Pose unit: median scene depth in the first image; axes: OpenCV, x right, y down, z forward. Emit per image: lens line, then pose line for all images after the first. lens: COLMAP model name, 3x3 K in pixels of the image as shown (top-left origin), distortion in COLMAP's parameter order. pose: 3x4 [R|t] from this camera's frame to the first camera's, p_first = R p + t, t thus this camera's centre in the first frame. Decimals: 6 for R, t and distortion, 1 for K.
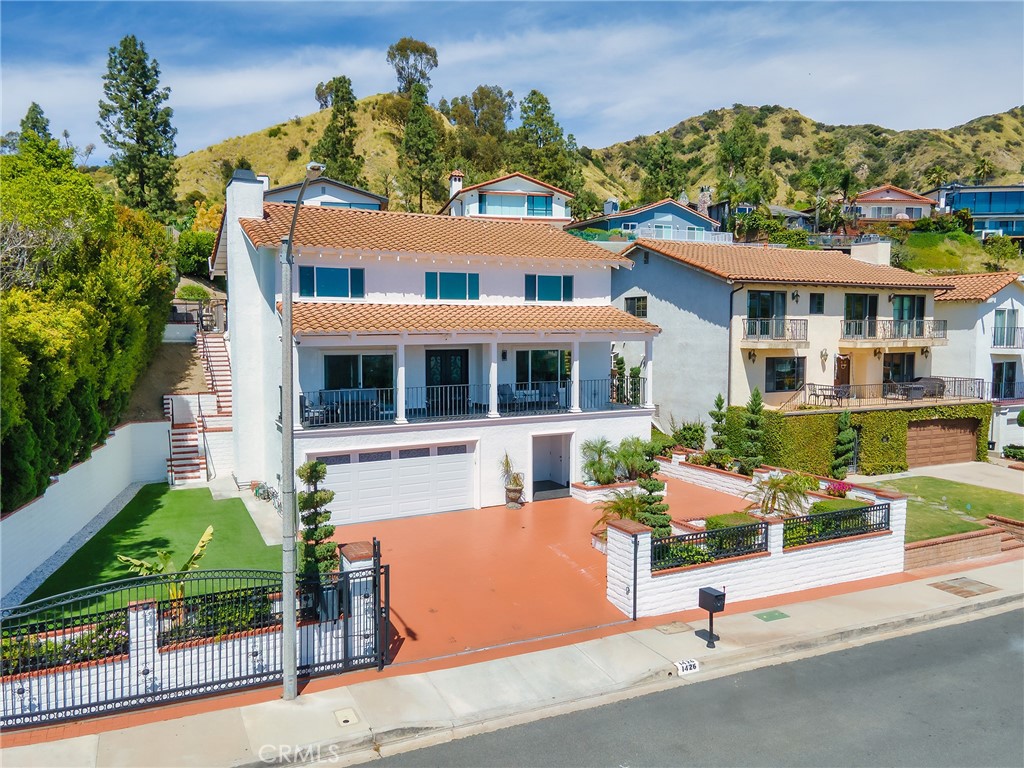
lens RADIAL K [[731.8, 0, 490.1], [0, 731.8, 389.9], [0, 0, 1]] dist [0.032635, 0.044922]
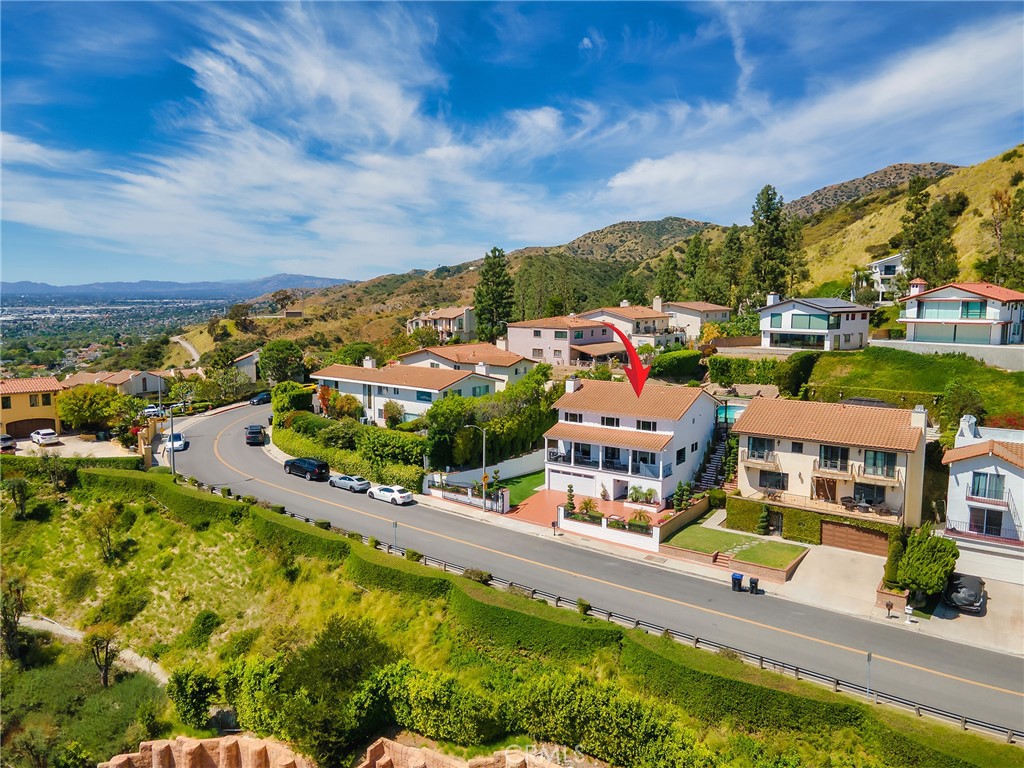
lens RADIAL K [[725.1, 0, 511.1], [0, 725.1, 405.1], [0, 0, 1]] dist [0.059948, -0.001906]
pose [[0.476762, 0.134302, -0.868712, 1.826817], [-0.073586, 0.990889, 0.112805, -0.409035], [0.875947, 0.010144, 0.482300, -0.587579]]
